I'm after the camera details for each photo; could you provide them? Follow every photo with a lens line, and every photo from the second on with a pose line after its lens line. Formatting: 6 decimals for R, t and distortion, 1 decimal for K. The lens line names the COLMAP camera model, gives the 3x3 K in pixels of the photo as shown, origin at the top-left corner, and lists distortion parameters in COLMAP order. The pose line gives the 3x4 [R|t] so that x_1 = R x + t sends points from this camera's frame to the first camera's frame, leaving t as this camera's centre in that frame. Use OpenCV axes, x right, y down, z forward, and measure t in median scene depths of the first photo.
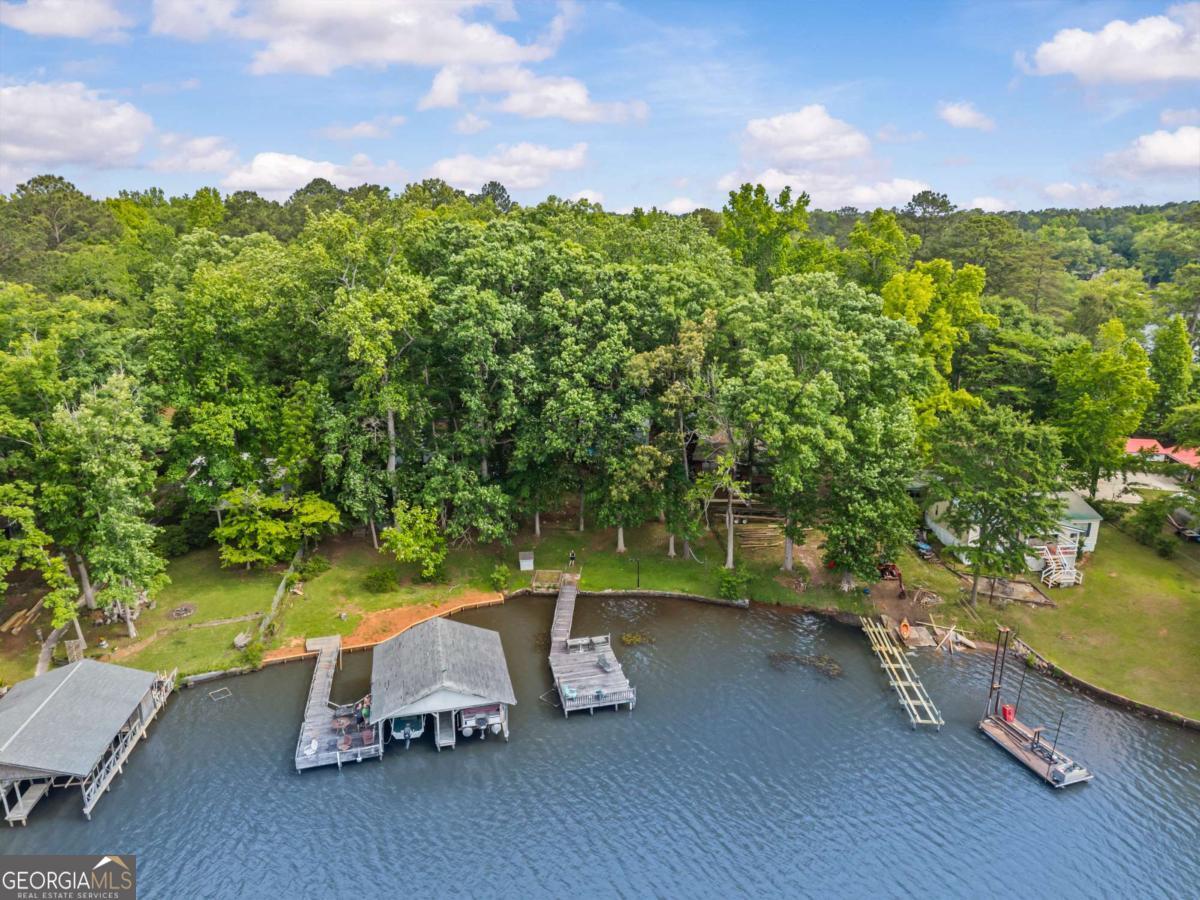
lens RADIAL K [[821.2, 0, 600.0], [0, 821.2, 450.0], [0, 0, 1]] dist [0.073728, -0.128229]
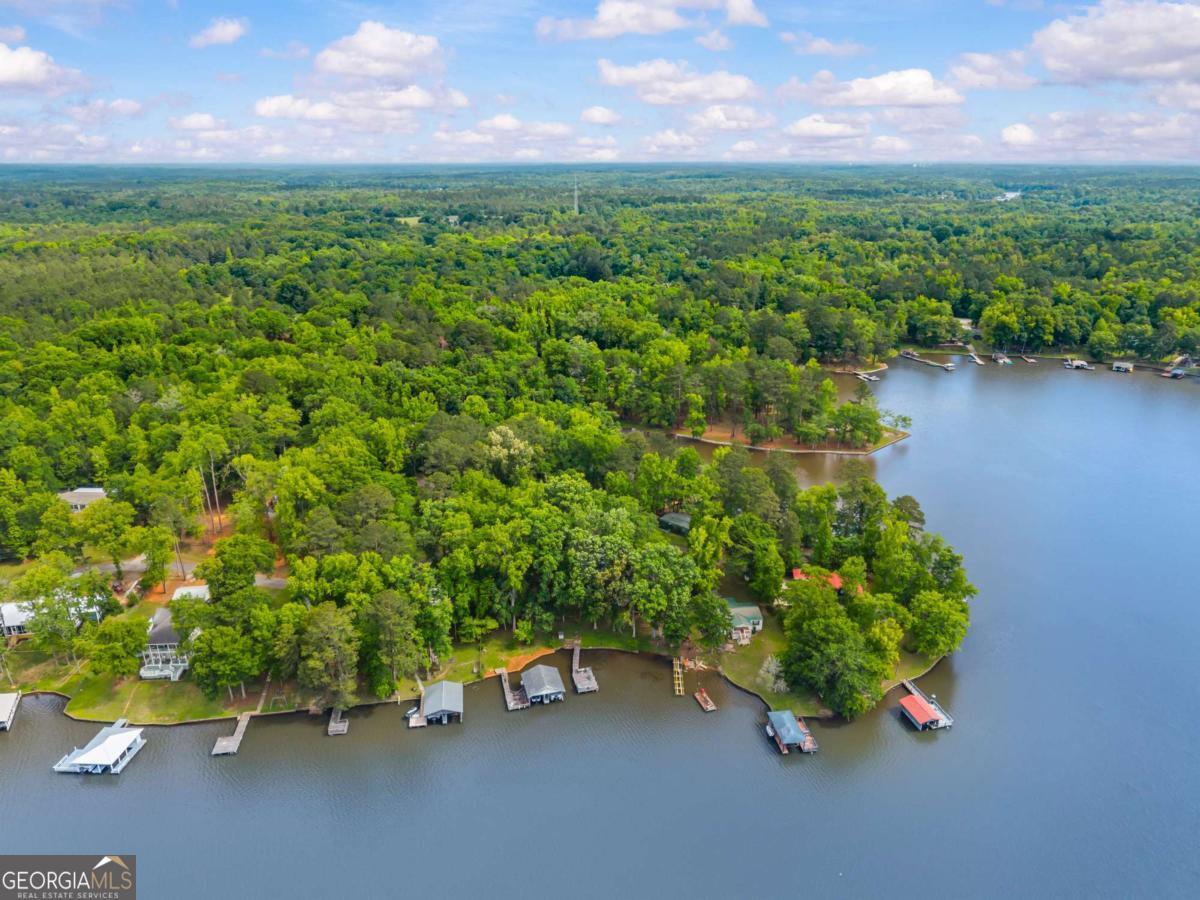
lens RADIAL K [[821.2, 0, 600.0], [0, 821.2, 450.0], [0, 0, 1]] dist [0.073728, -0.128229]
pose [[0.999713, -0.010134, 0.021708, -0.013980], [0.008478, 0.997144, 0.075052, -0.825851], [-0.022407, -0.074846, 0.996943, -2.052511]]
